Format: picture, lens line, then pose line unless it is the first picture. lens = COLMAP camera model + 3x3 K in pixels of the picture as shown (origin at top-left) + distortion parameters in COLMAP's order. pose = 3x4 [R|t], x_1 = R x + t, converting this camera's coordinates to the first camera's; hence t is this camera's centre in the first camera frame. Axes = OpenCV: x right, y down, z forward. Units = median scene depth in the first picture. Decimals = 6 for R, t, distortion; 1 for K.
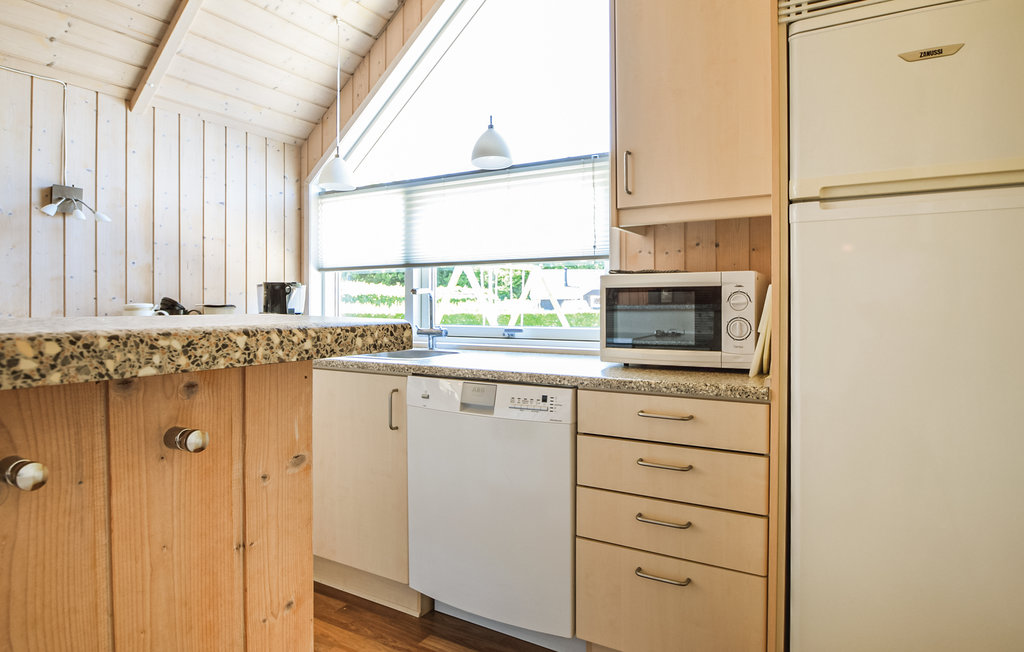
lens RADIAL K [[557.0, 0, 514.6], [0, 557.0, 306.4], [0, 0, 1]] dist [-0.021821, -0.000711]
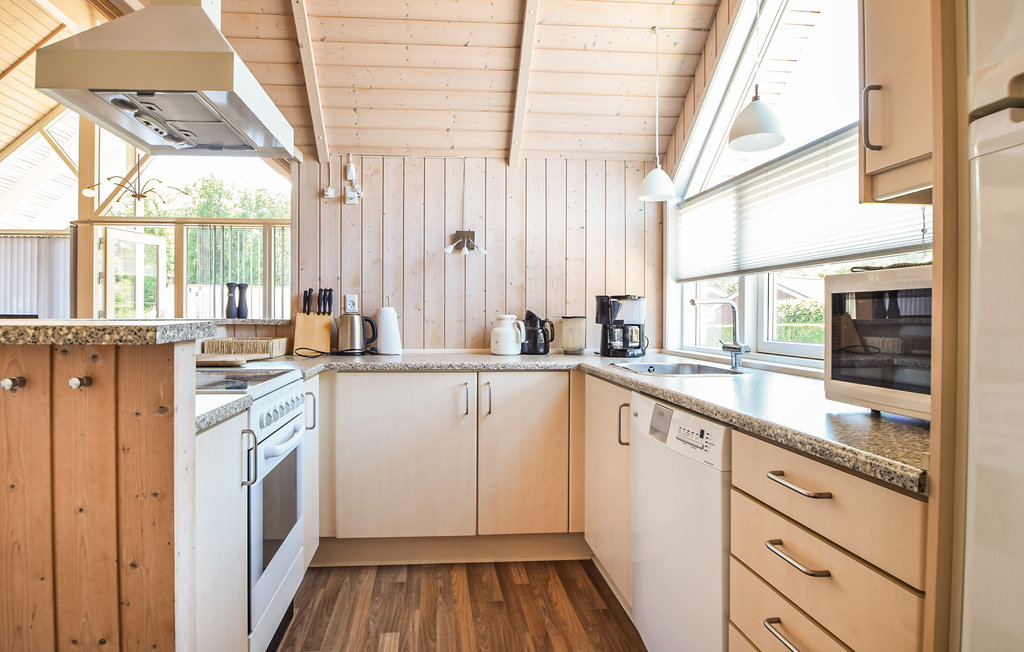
lens RADIAL K [[570.9, 0, 508.7], [0, 570.9, 318.4], [0, 0, 1]] dist [-0.018561, -0.001170]
pose [[0.596869, 0.007053, -0.802308, 0.506755], [-0.006743, 0.999970, 0.003774, -0.002036], [0.802310, 0.003157, 0.596899, 0.263741]]
